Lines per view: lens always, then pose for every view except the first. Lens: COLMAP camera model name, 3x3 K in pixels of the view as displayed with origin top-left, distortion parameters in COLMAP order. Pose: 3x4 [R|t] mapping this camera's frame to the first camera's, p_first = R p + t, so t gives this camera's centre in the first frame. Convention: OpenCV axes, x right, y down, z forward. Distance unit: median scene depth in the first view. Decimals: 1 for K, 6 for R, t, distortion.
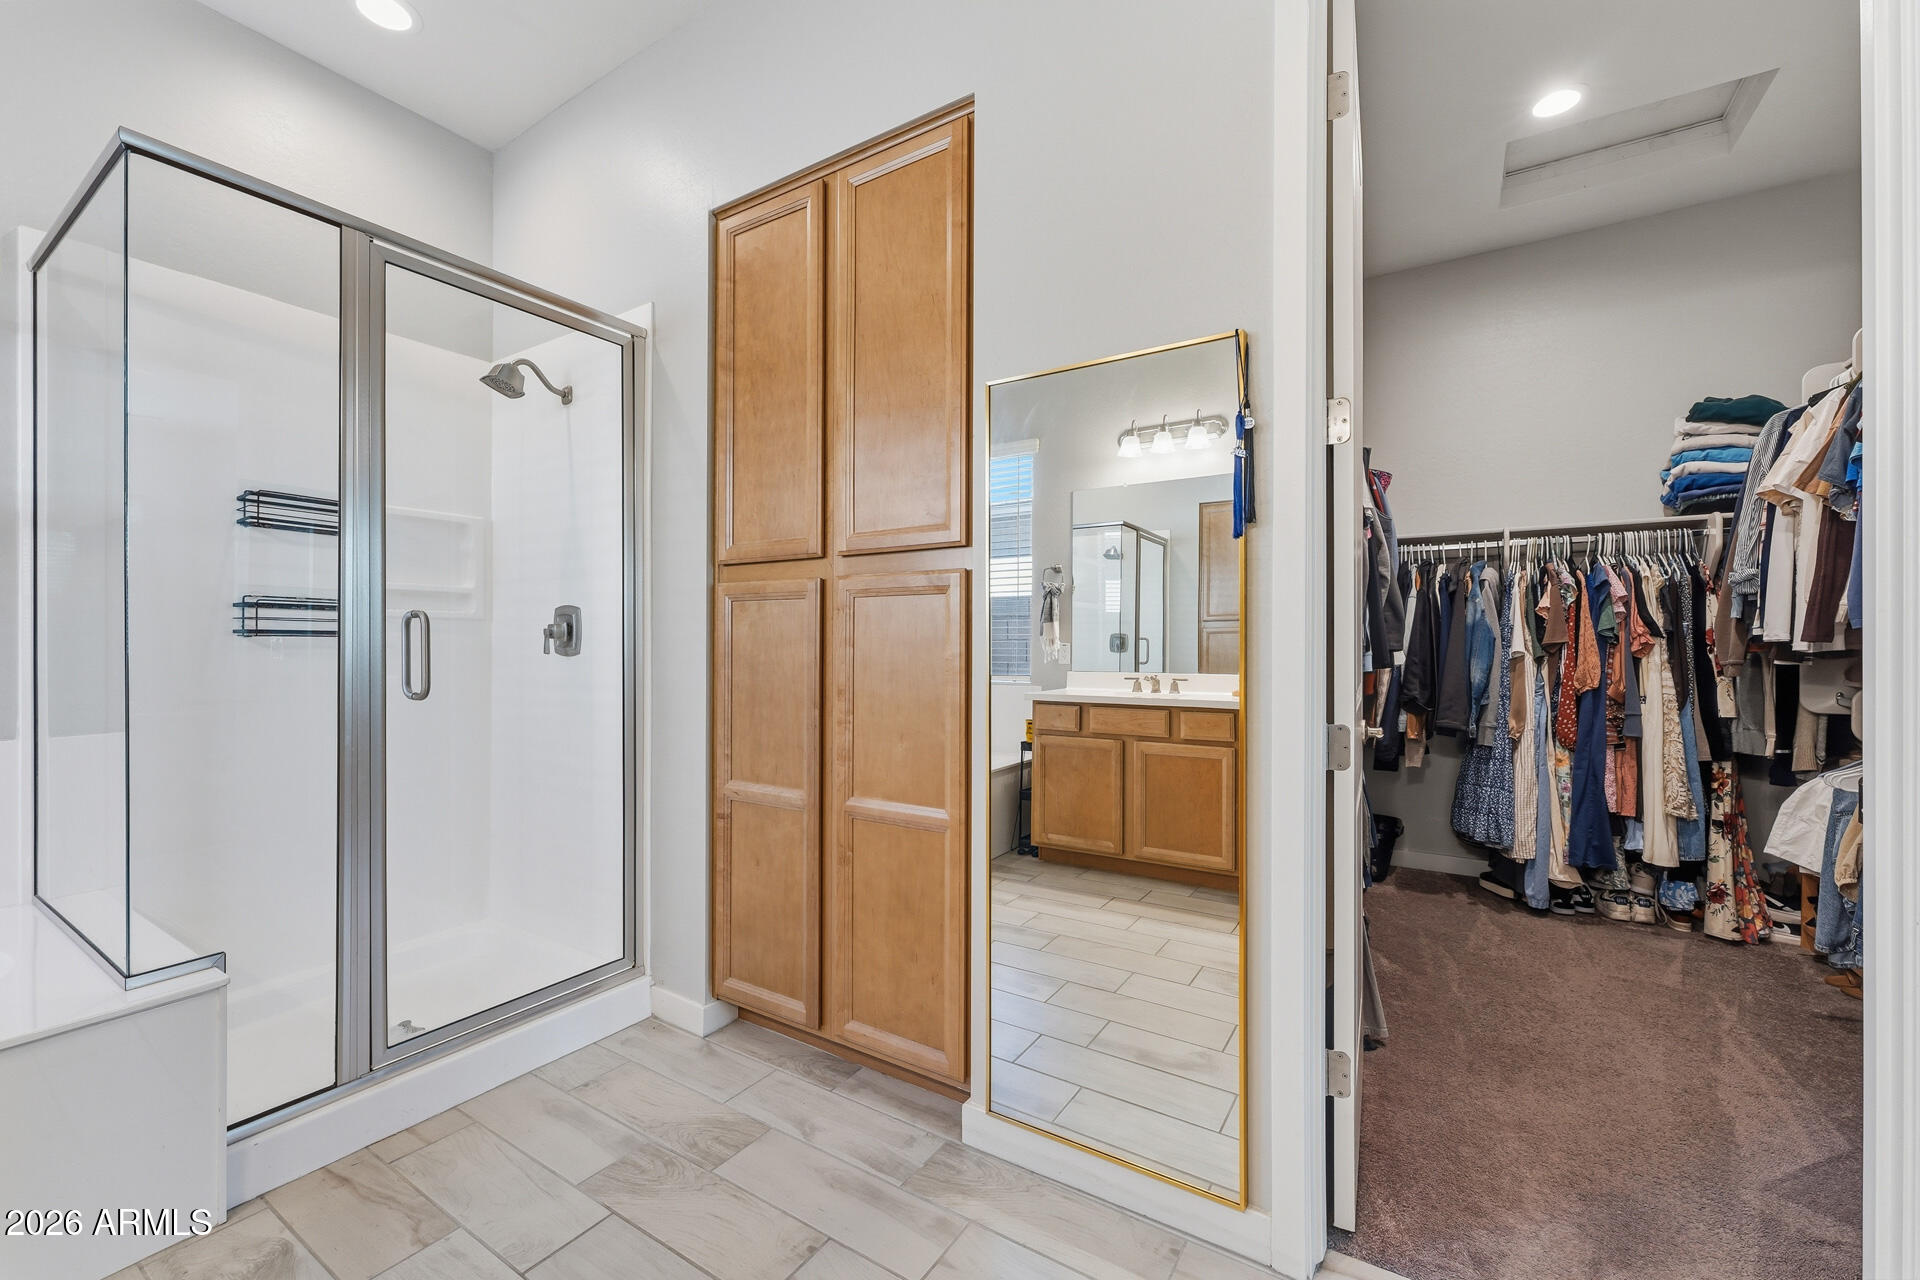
lens RADIAL K [[785.8, 0, 957.9], [0, 785.8, 646.5], [0, 0, 1]] dist [0.009342, -0.000381]
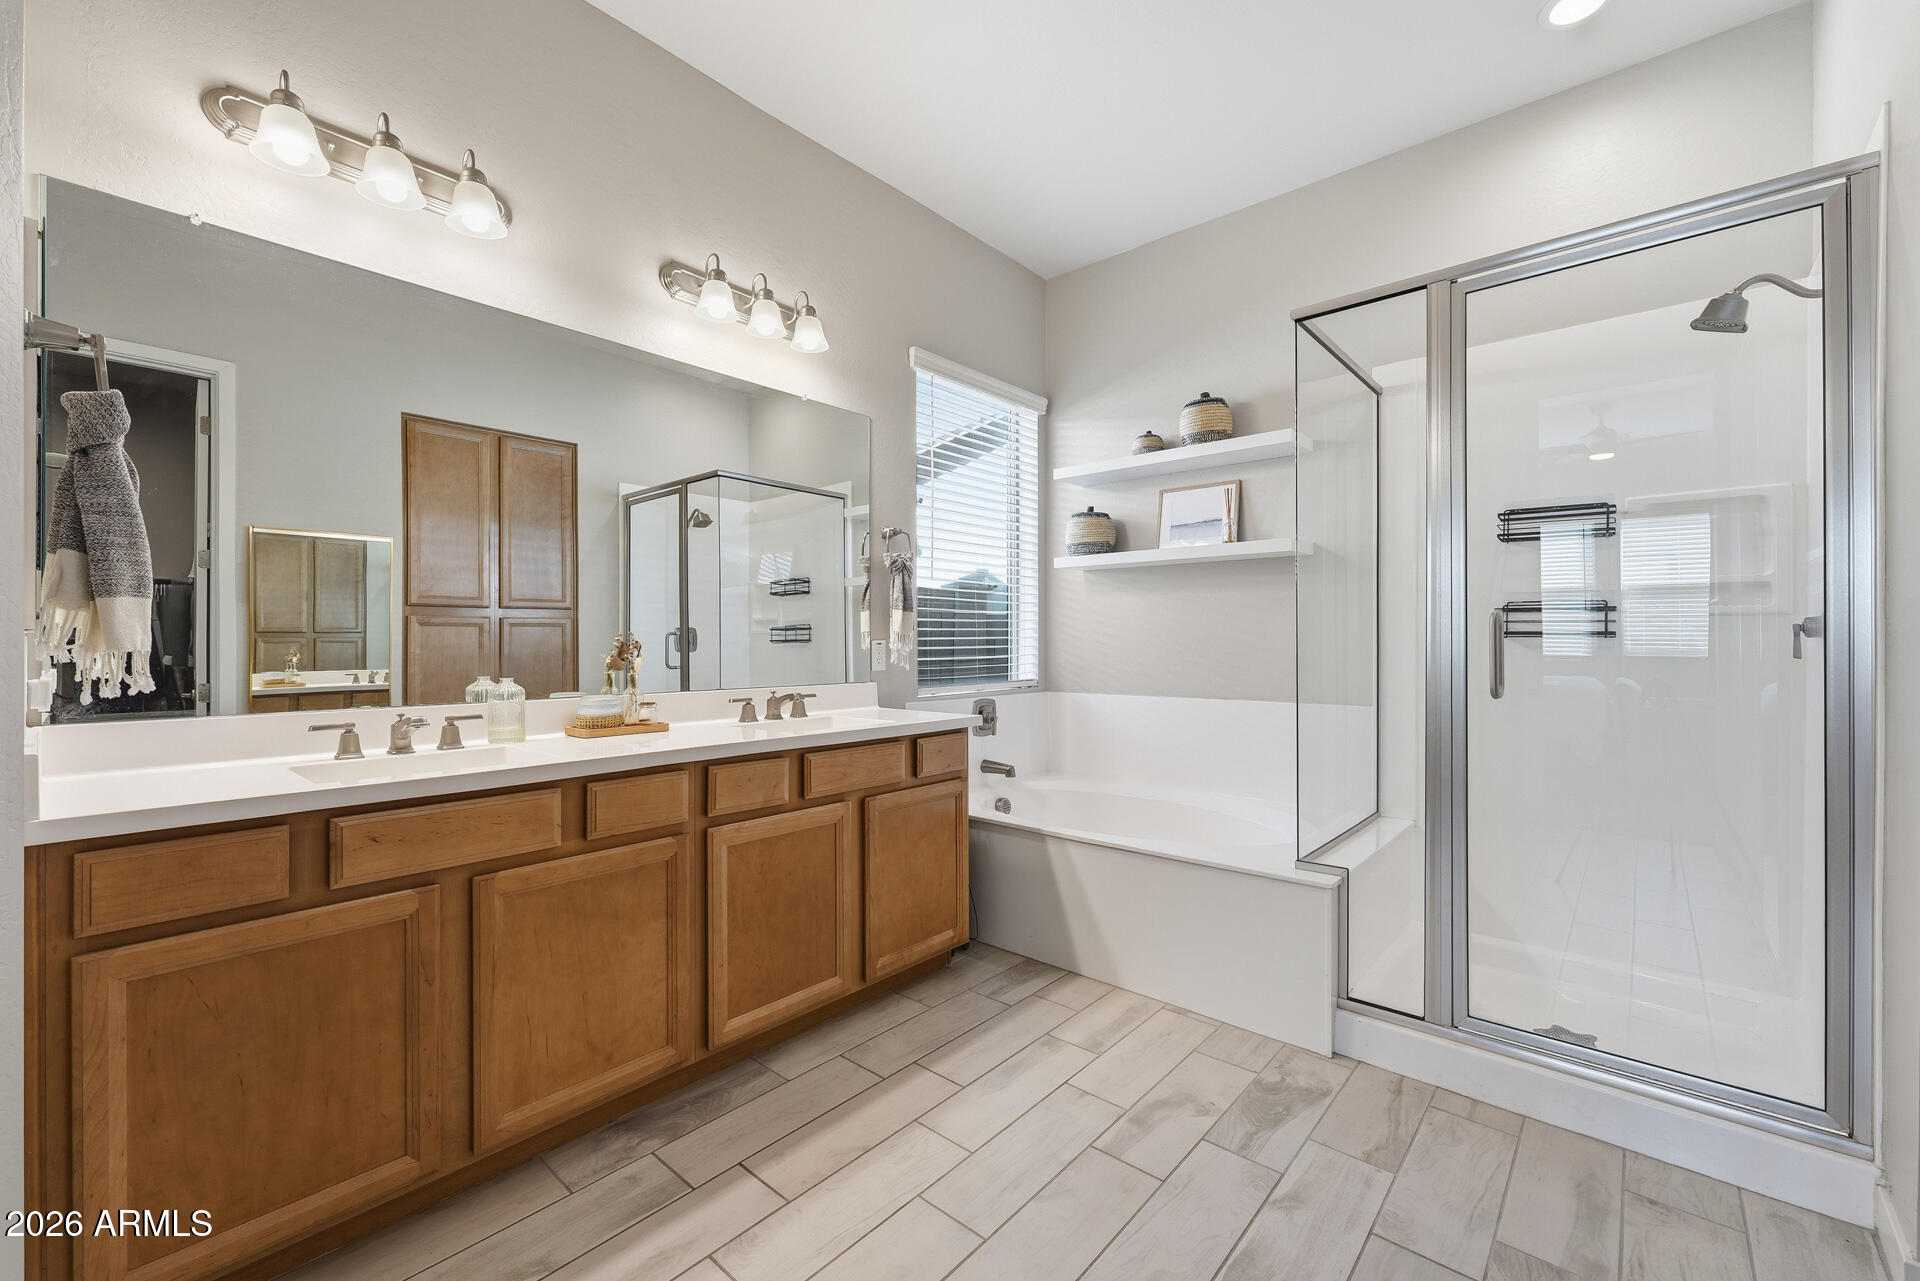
lens RADIAL K [[785.8, 0, 961.3], [0, 785.8, 635.5], [0, 0, 1]] dist [0.009342, -0.000381]
pose [[-0.143154, -0.012073, -0.989627, 0.474805], [-0.011854, 0.999875, -0.010484, 0.008460], [0.989629, 0.010230, -0.143279, 0.485355]]
